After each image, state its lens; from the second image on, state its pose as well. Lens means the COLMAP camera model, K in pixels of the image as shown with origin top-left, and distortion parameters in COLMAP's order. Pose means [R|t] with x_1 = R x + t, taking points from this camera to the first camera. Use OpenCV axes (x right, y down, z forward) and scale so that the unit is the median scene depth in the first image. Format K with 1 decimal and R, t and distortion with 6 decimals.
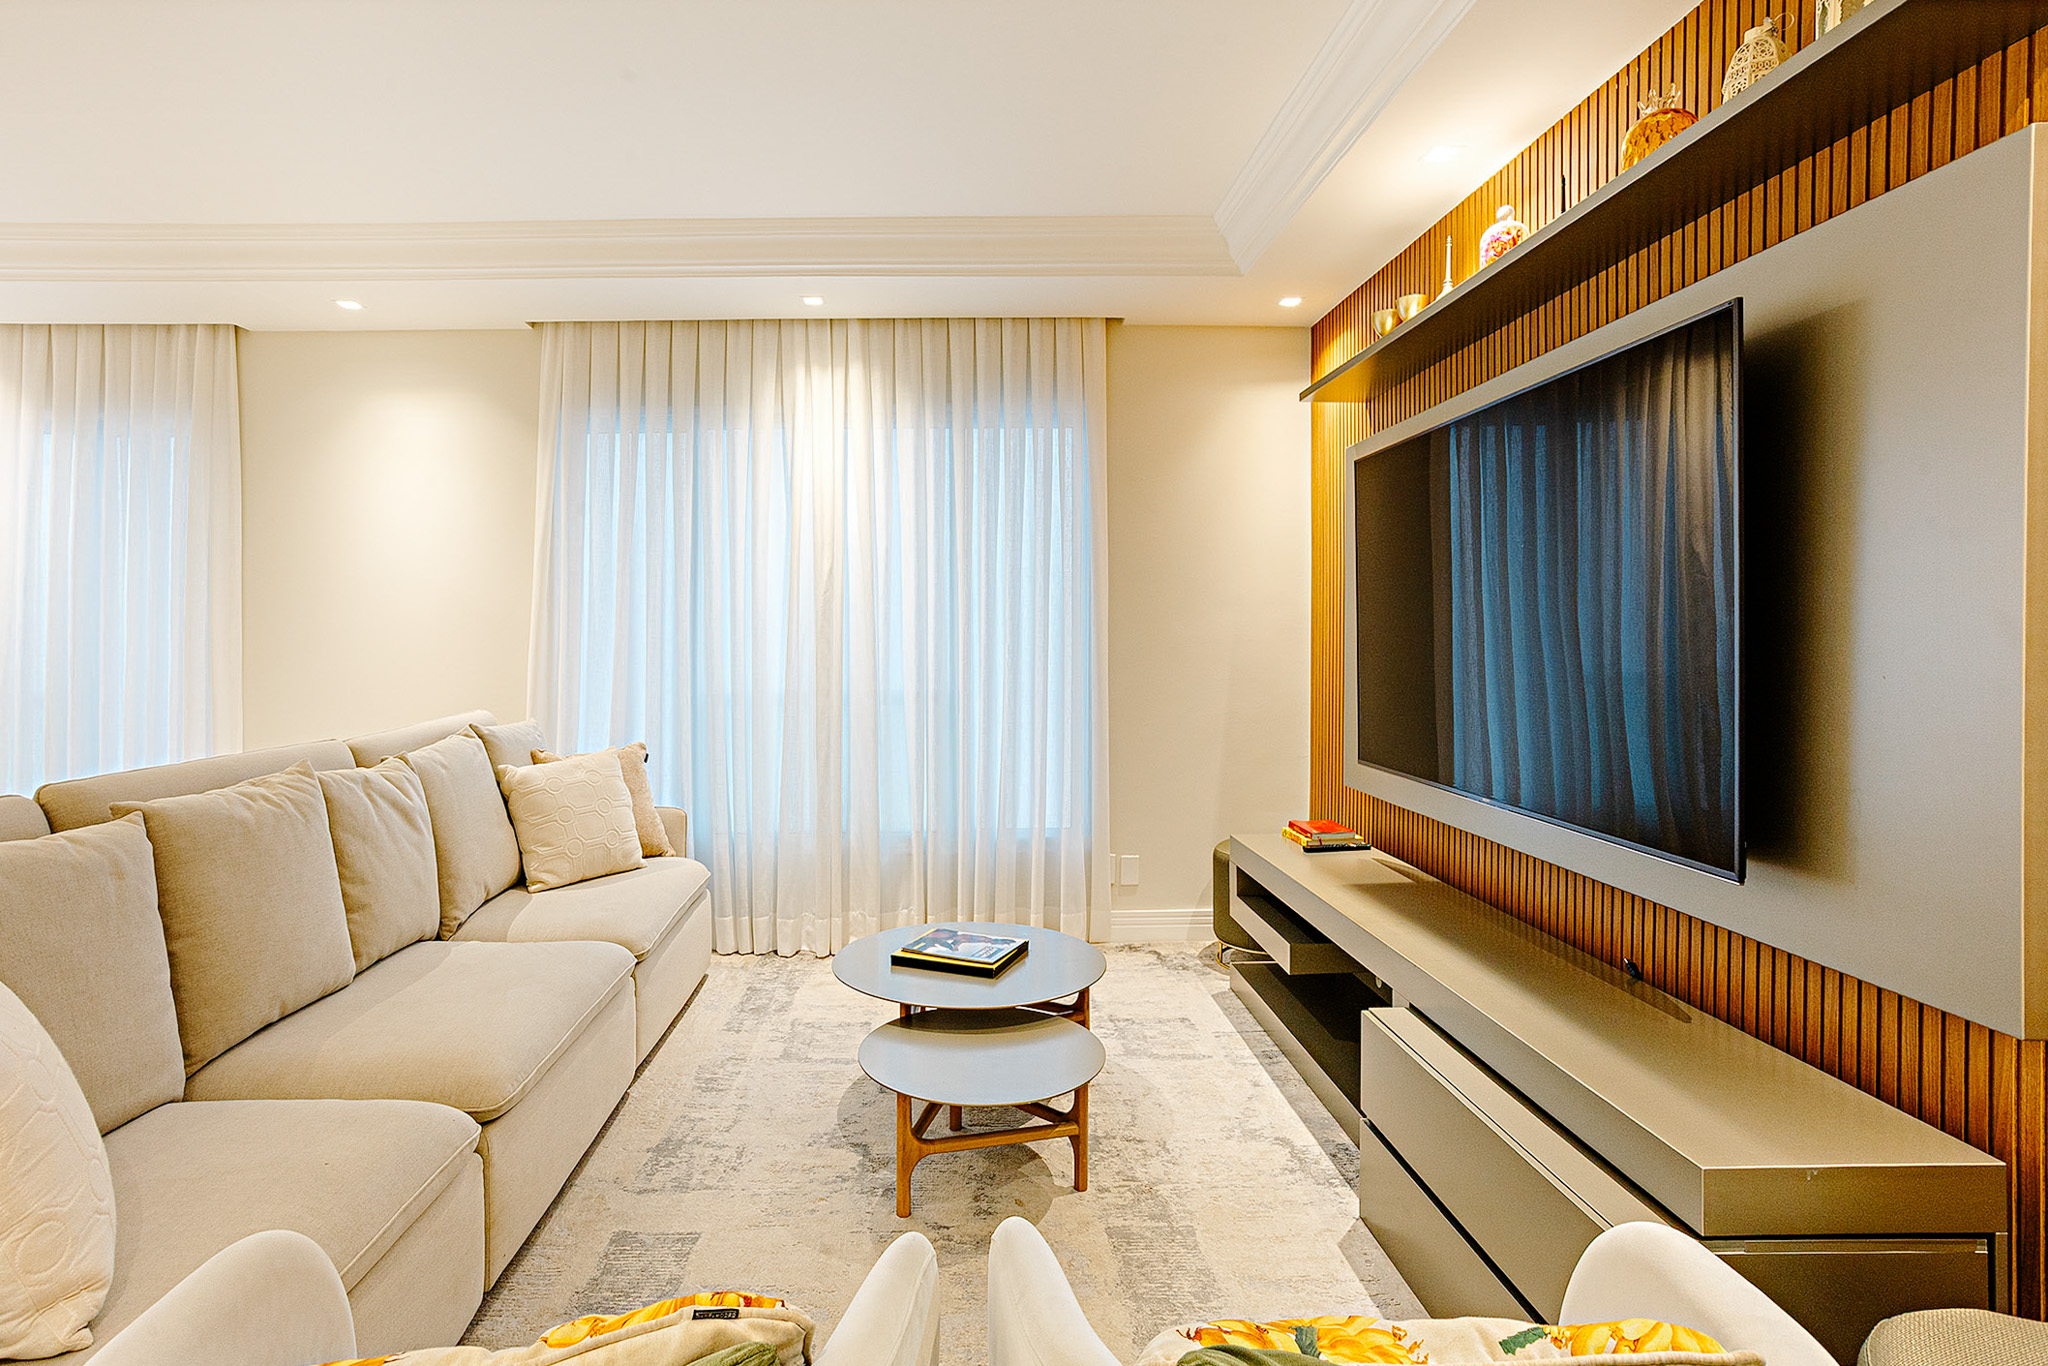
lens RADIAL K [[1091.0, 0, 1050.0], [0, 1091.0, 641.8], [0, 0, 1]] dist [-0.044211, 0.005328]
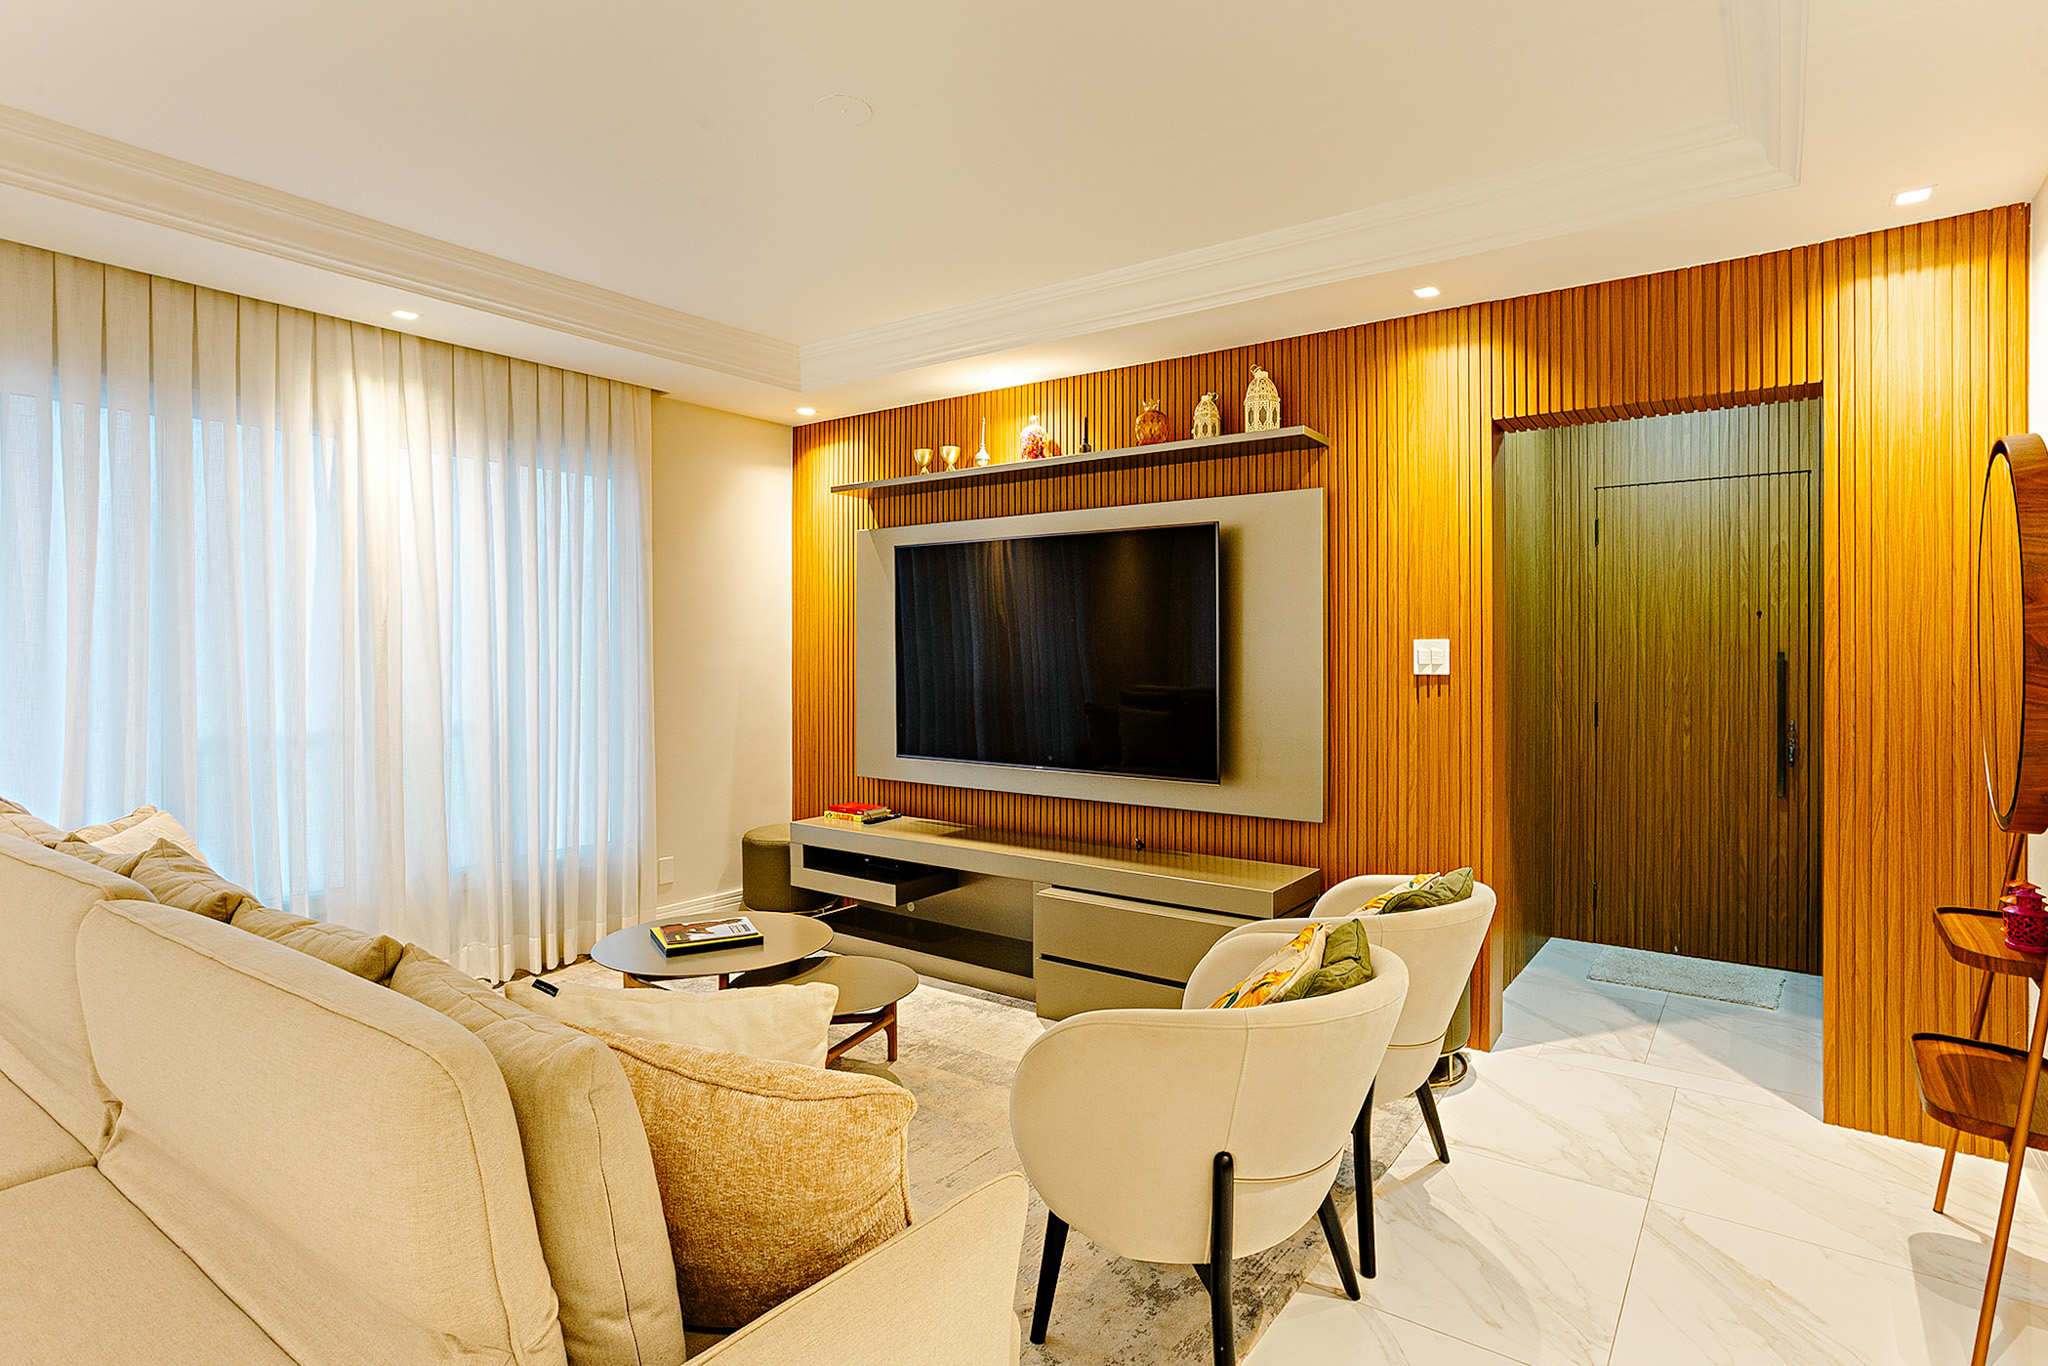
lens RADIAL K [[1091.0, 0, 1026.5], [0, 1091.0, 671.4], [0, 0, 1]] dist [-0.044211, 0.005328]
pose [[0.576410, -0.007798, 0.817124, -0.679886], [0.001396, 0.999962, 0.008559, -0.011906], [-0.817160, -0.003793, 0.576399, 0.024522]]
